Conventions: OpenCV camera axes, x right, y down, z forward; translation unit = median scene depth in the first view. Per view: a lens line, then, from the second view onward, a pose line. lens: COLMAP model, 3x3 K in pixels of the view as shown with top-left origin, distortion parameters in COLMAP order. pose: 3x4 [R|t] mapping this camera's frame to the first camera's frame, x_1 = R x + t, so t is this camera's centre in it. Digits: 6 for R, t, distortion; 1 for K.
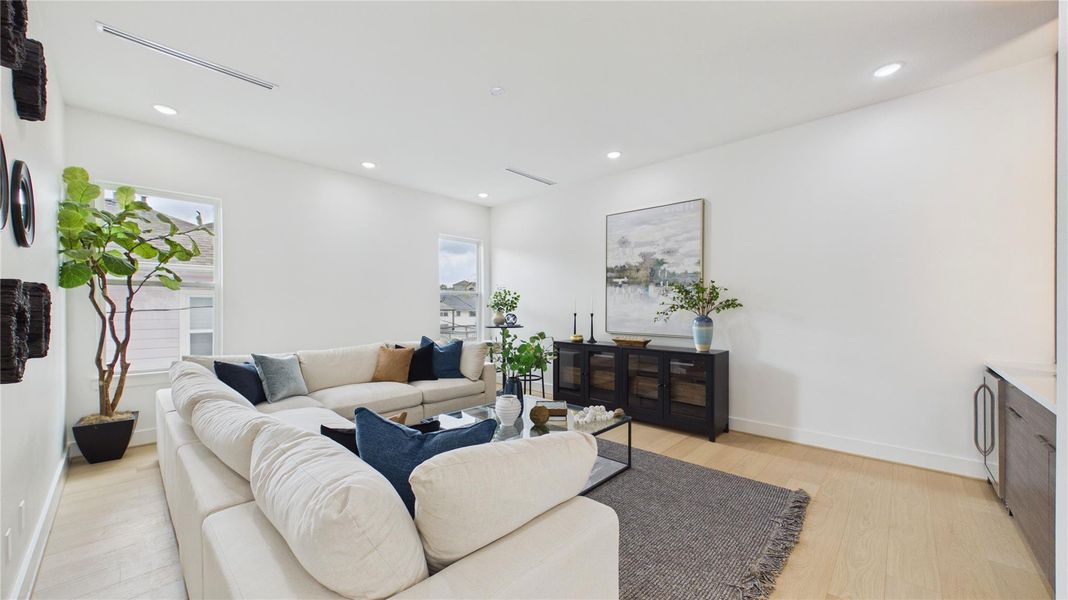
lens RADIAL K [[391.8, 0, 534.1], [0, 391.8, 308.6], [0, 0, 1]] dist [0.001786, 0.000164]
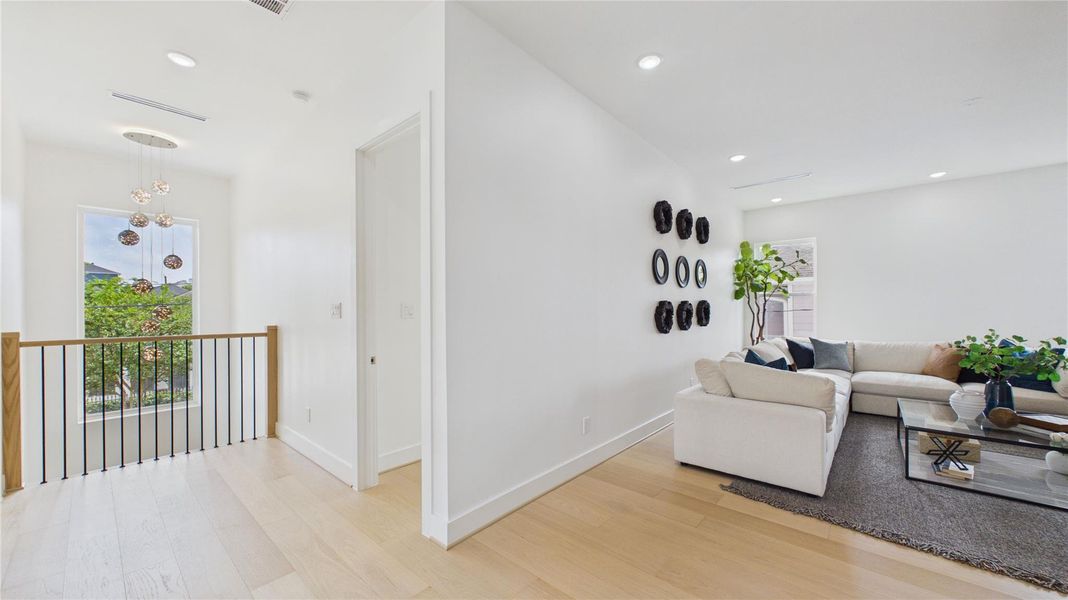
lens RADIAL K [[391.8, 0, 536.9], [0, 391.8, 311.4], [0, 0, 1]] dist [0.001786, 0.000164]
pose [[0.043472, 0.006644, -0.999033, 0.613091], [-0.000508, 0.999978, 0.006628, -0.000524], [0.999055, 0.000220, 0.043475, -0.136638]]
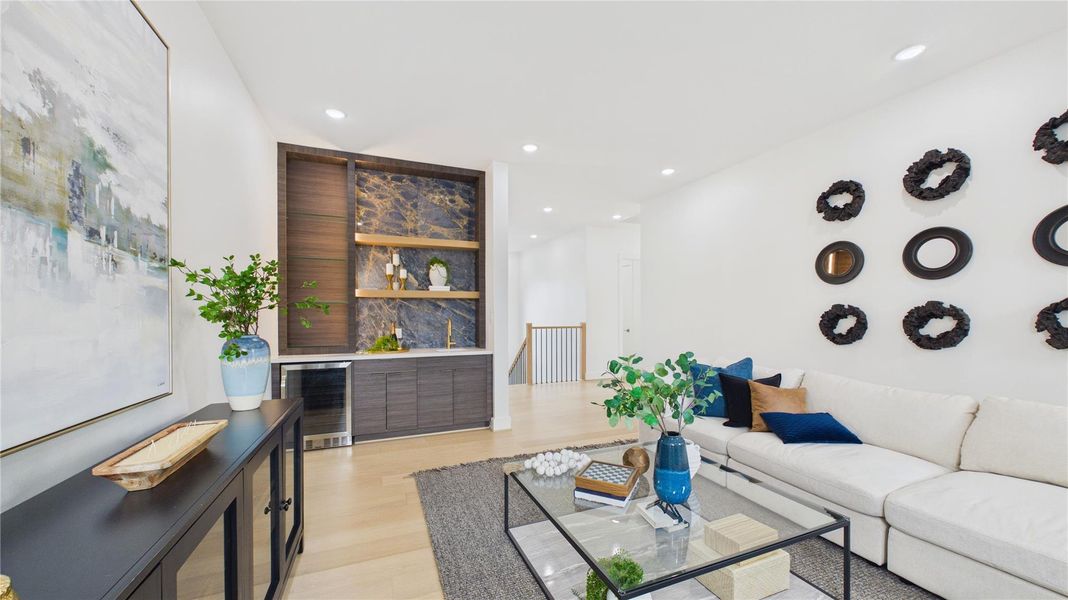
lens RADIAL K [[391.8, 0, 535.1], [0, 391.8, 309.8], [0, 0, 1]] dist [0.001786, 0.000164]
pose [[-0.908827, 0.009143, 0.417074, -0.078747], [0.006802, 0.999952, -0.007099, -0.004961], [-0.417119, -0.003615, -0.908845, 1.134287]]
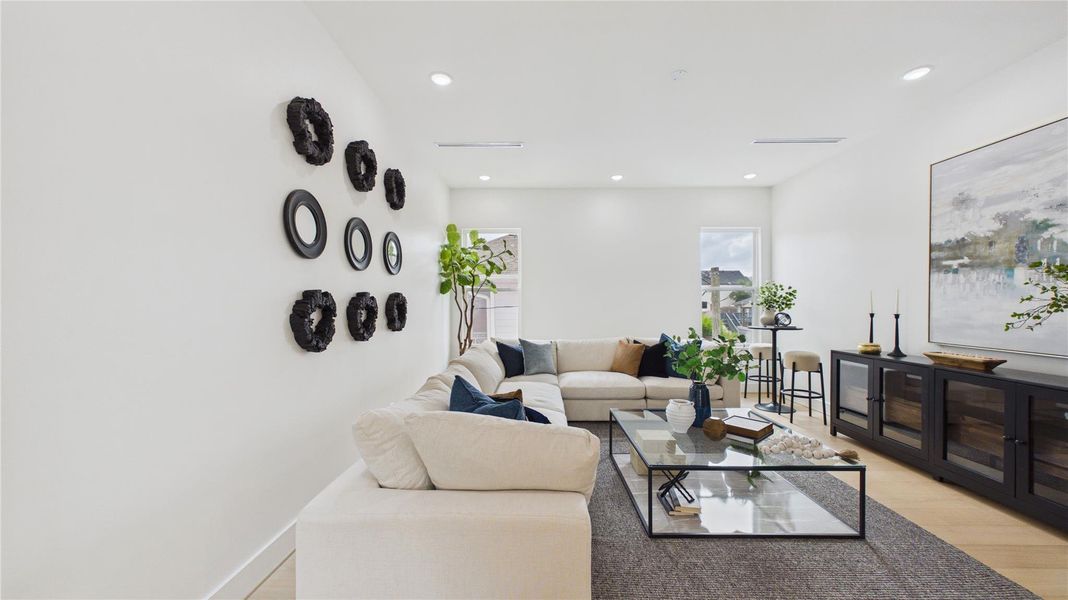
lens RADIAL K [[391.8, 0, 533.1], [0, 391.8, 306.2], [0, 0, 1]] dist [0.001786, 0.000164]
pose [[0.671486, 0.002213, -0.741014, 0.252328], [-0.002213, 0.999997, 0.000981, -0.000697], [0.741014, 0.000981, 0.671489, 0.075284]]
